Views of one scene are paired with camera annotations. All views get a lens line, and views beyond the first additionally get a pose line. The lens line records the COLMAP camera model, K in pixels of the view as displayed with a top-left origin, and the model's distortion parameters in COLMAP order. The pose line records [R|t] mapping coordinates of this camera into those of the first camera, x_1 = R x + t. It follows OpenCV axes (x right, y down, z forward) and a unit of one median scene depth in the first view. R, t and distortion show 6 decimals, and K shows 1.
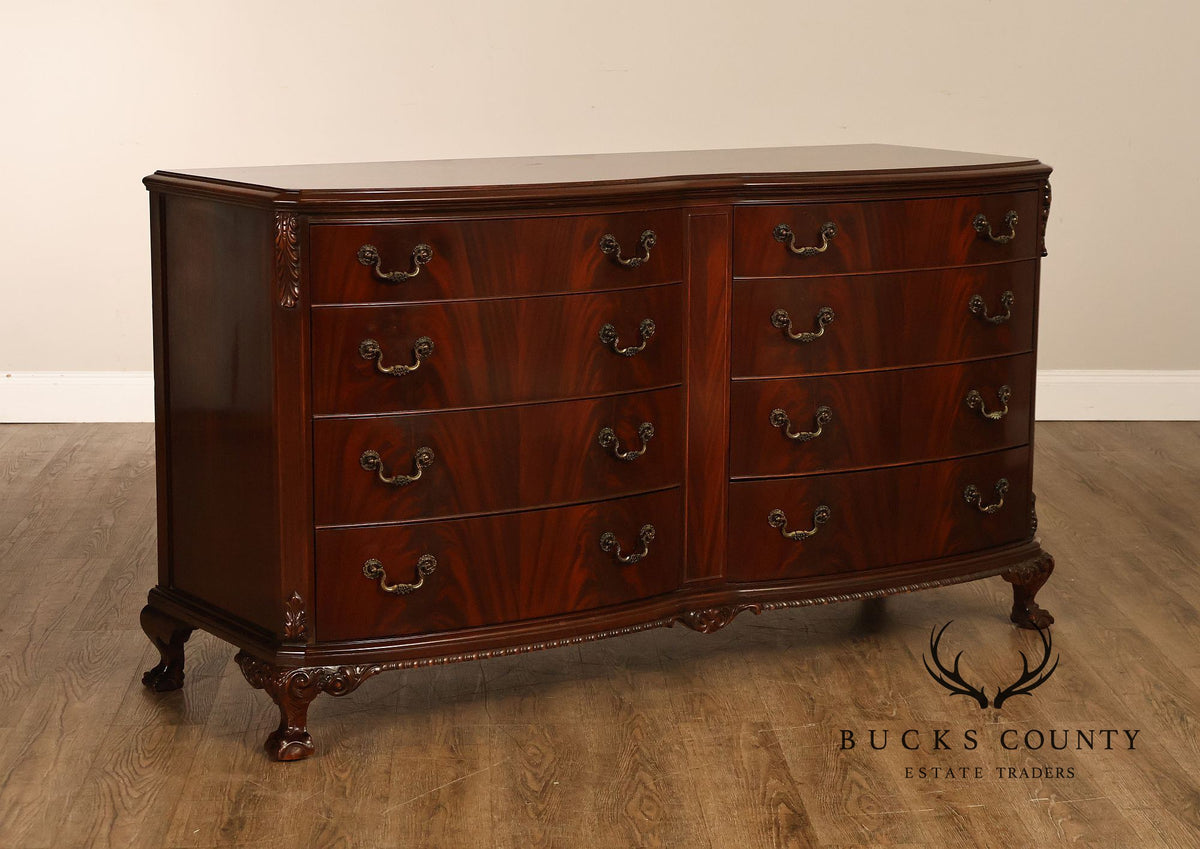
lens RADIAL K [[2569.7, 0, 600.0], [0, 2569.7, 424.5], [0, 0, 1]] dist [0.014189, -0.004626]
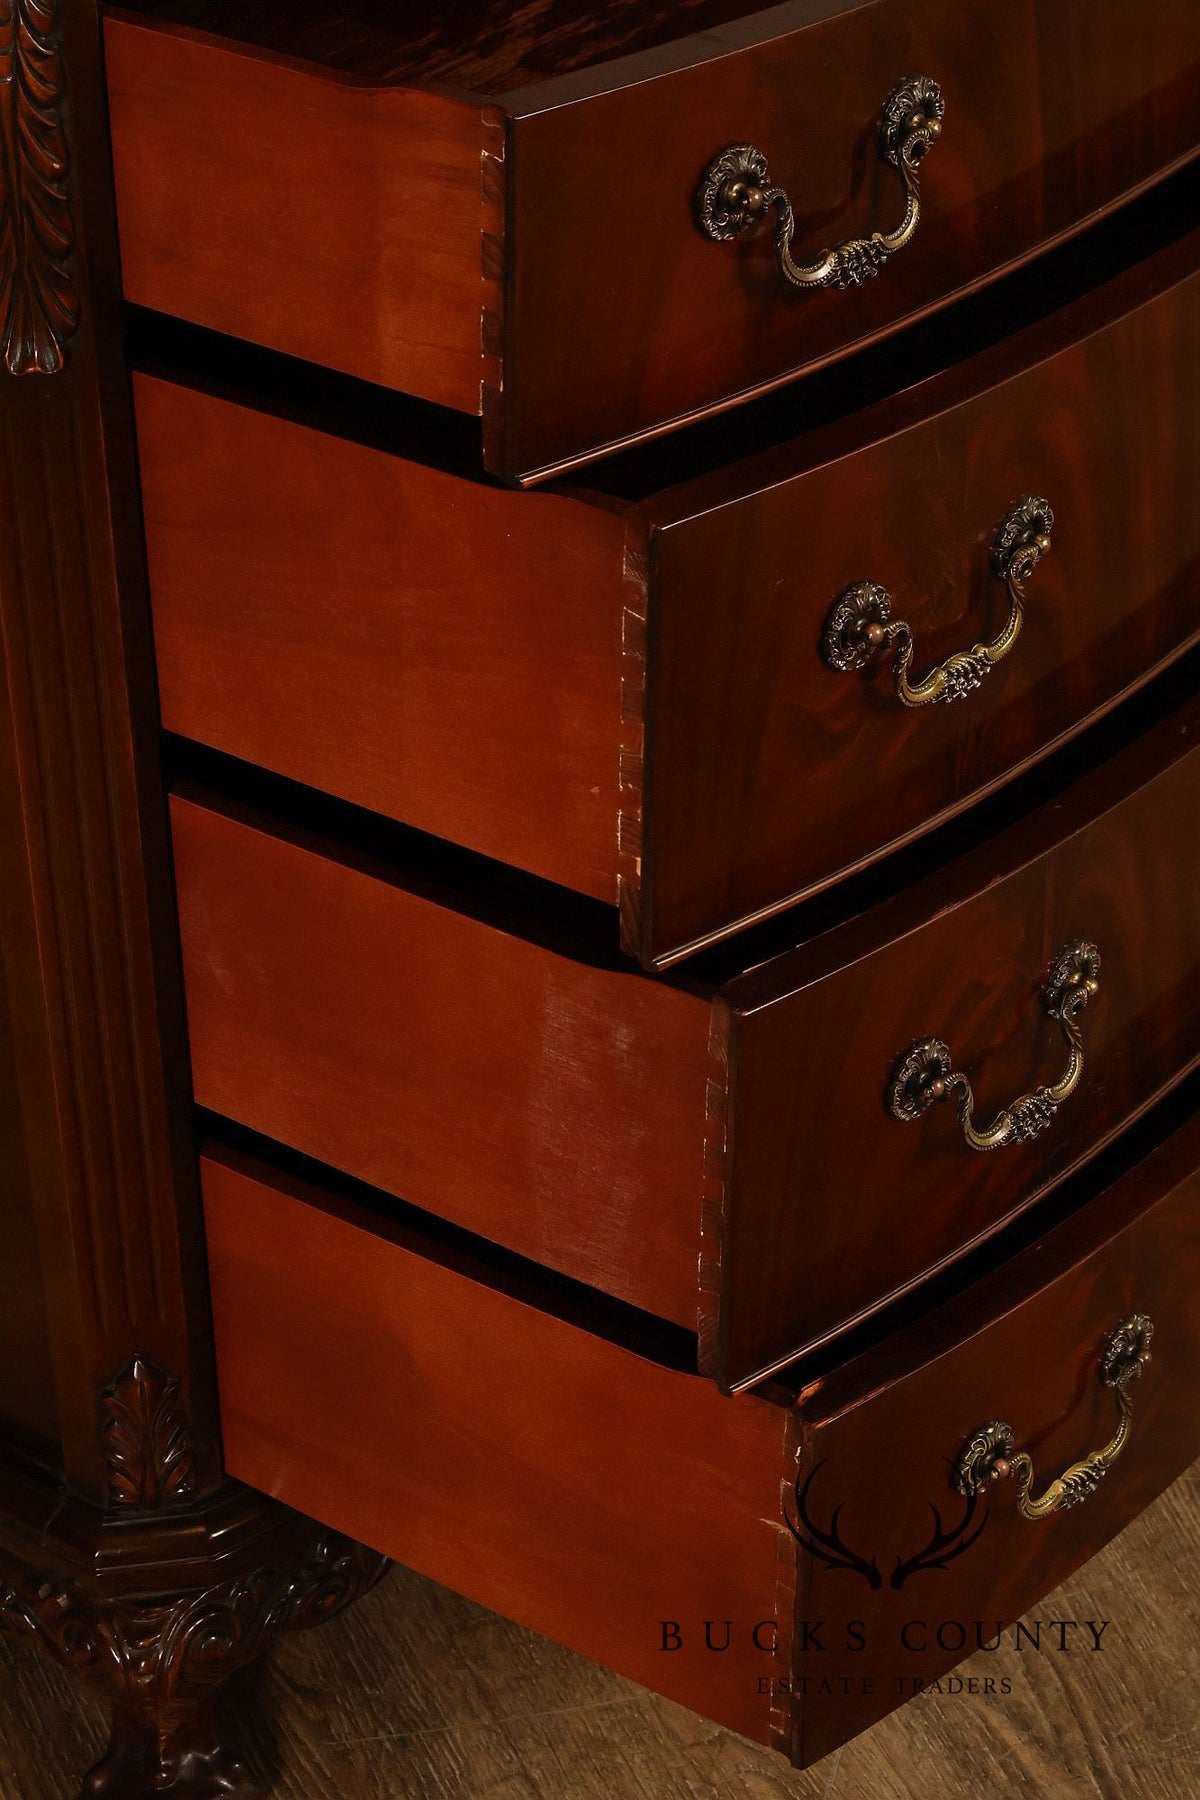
lens RADIAL K [[3588.9, 0, 600.0], [0, 3588.9, 900.0], [0, 0, 1]] dist [-0.028173, 0.175027]
pose [[0.933776, -0.205780, 0.292775, -0.165386], [0.068969, 0.906278, 0.417017, -0.122801], [-0.351149, -0.369209, 0.860453, 0.653565]]
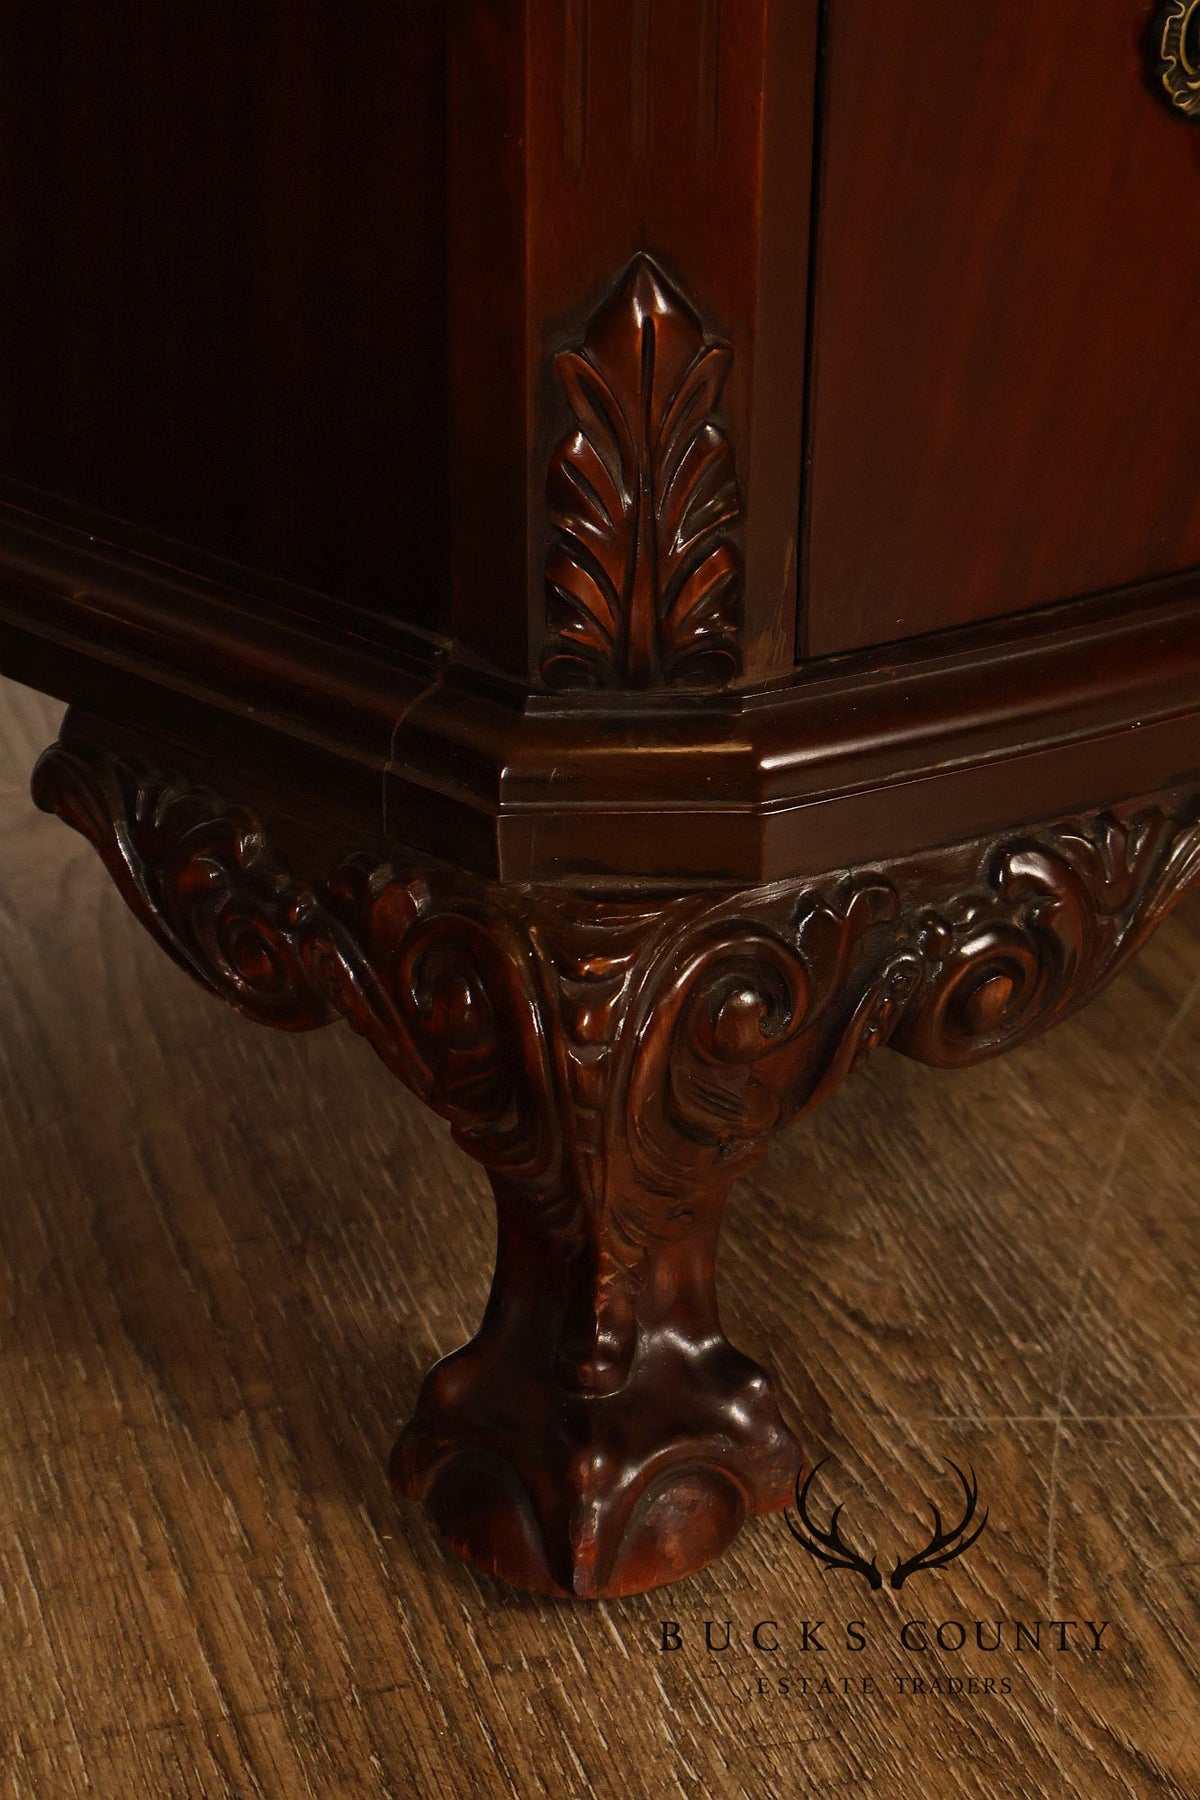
lens RADIAL K [[3588.9, 0, 600.0], [0, 3588.9, 900.0], [0, 0, 1]] dist [-0.028173, 0.175027]
pose [[0.973222, -0.094647, 0.209479, -0.150408], [0.033093, 0.959496, 0.279770, 0.045385], [-0.227474, -0.265346, 0.936935, 0.805990]]
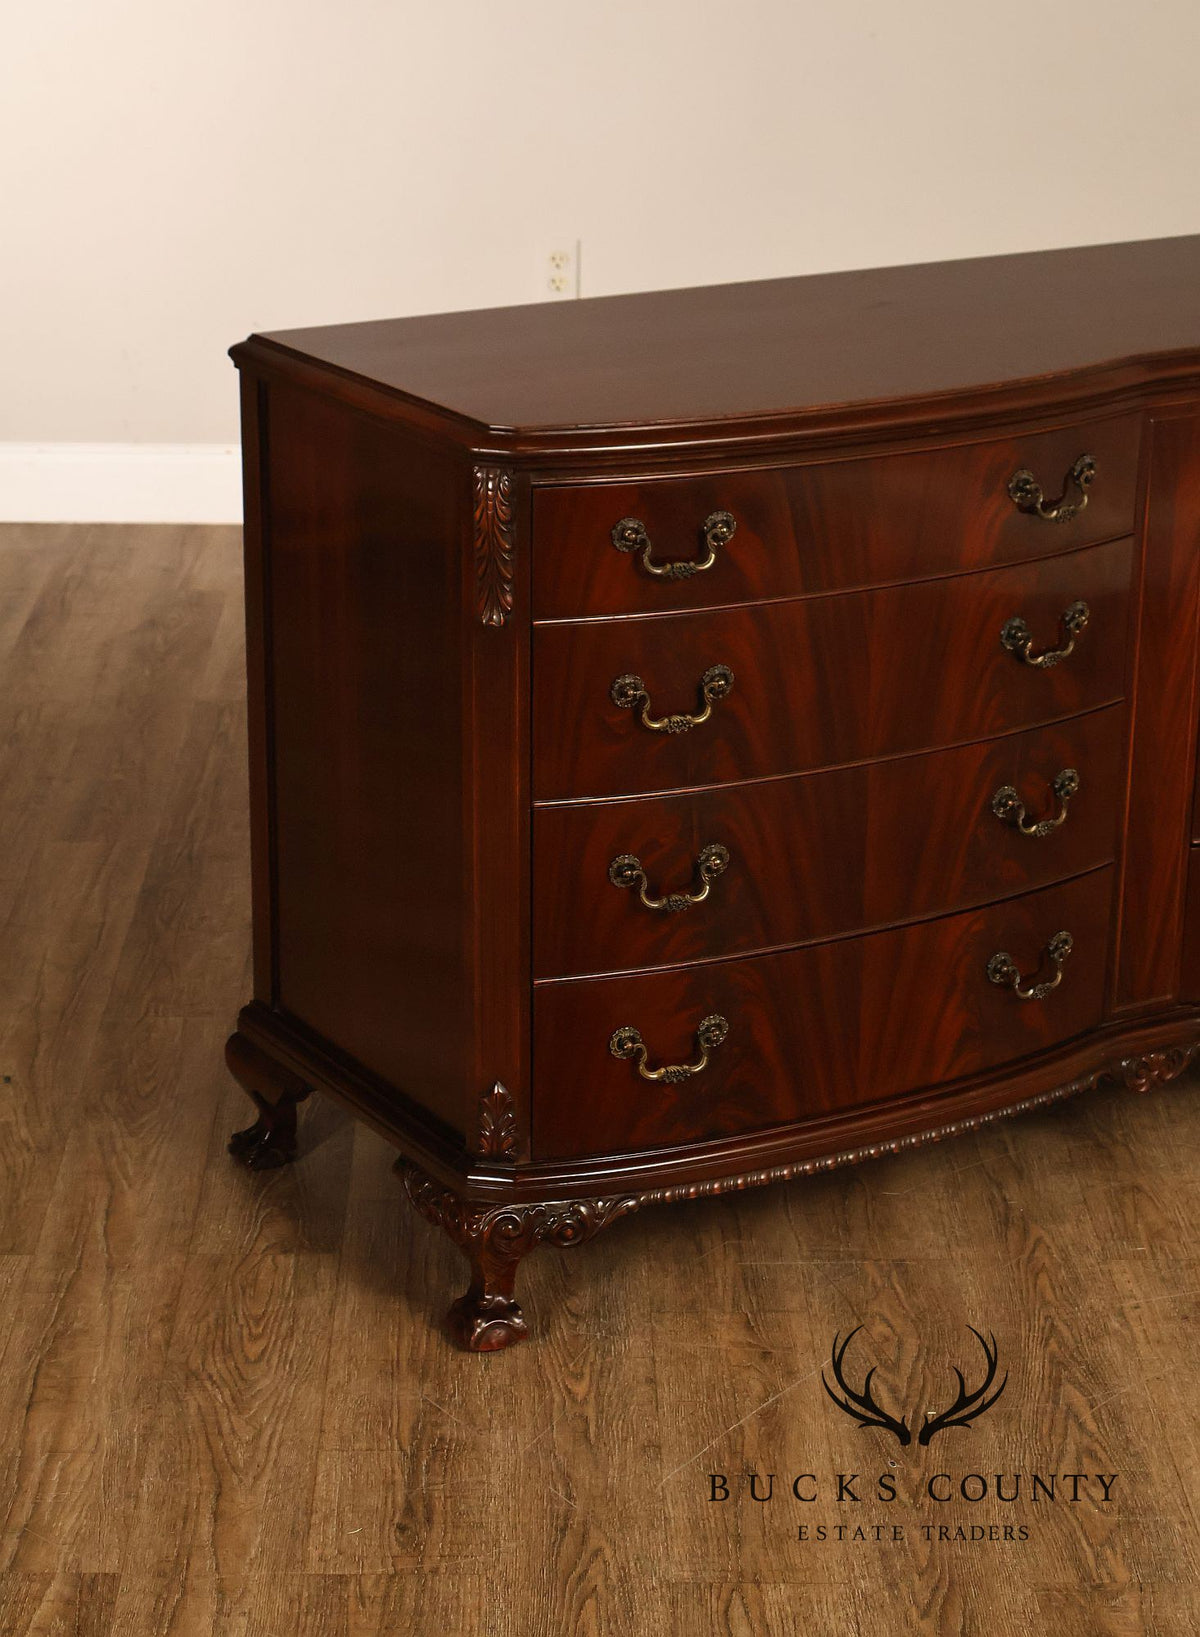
lens RADIAL K [[3544.3, 0, 604.7], [0, 3544.3, 842.9], [0, 0, 1]] dist [-0.005851, 0.005159]
pose [[0.999479, 0.015019, -0.028562, -0.067729], [-0.009973, 0.985525, 0.169235, -0.125741], [0.030691, -0.168862, 0.985162, 0.182531]]
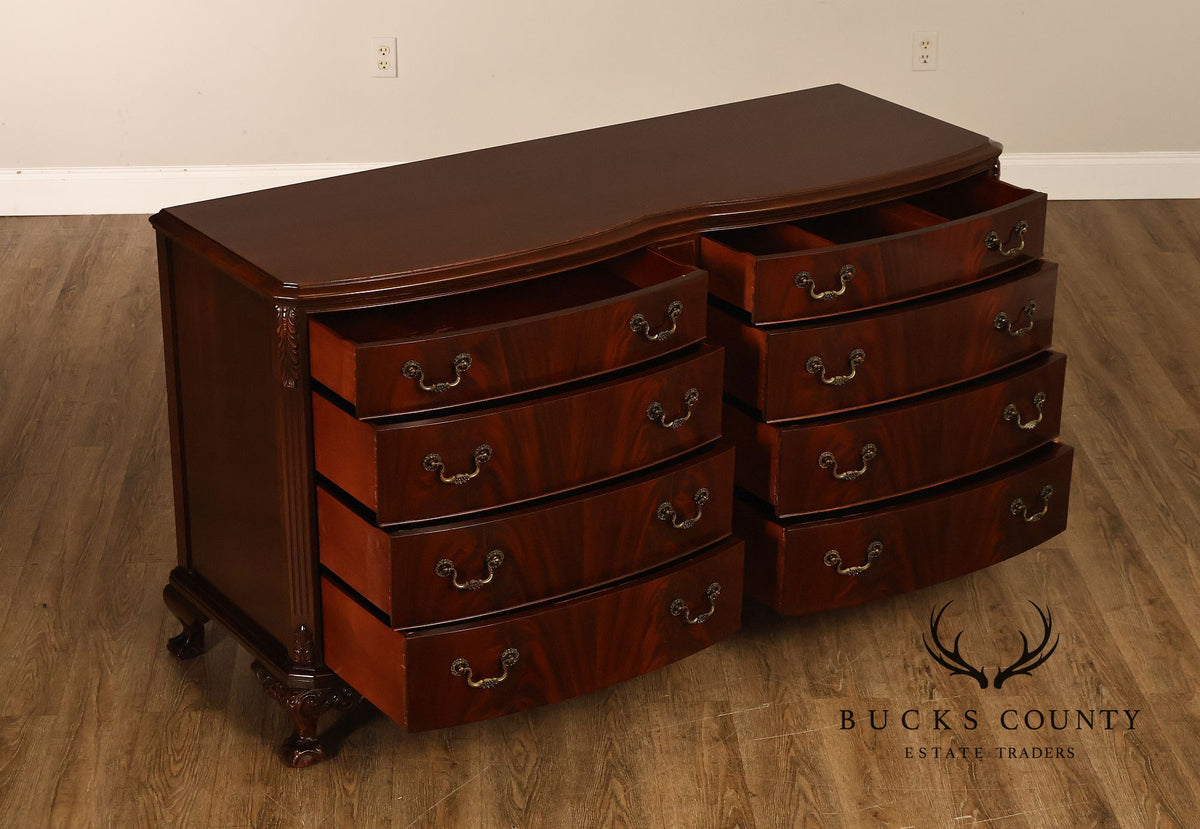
lens RADIAL K [[2507.1, 0, 572.7], [0, 2507.1, 384.6], [0, 0, 1]] dist [0.009224, -0.030911]
pose [[0.999969, -0.005016, -0.006134, 0.005398], [0.006206, 0.977118, 0.212610, -0.256122], [0.004927, -0.212641, 0.977118, -0.040062]]
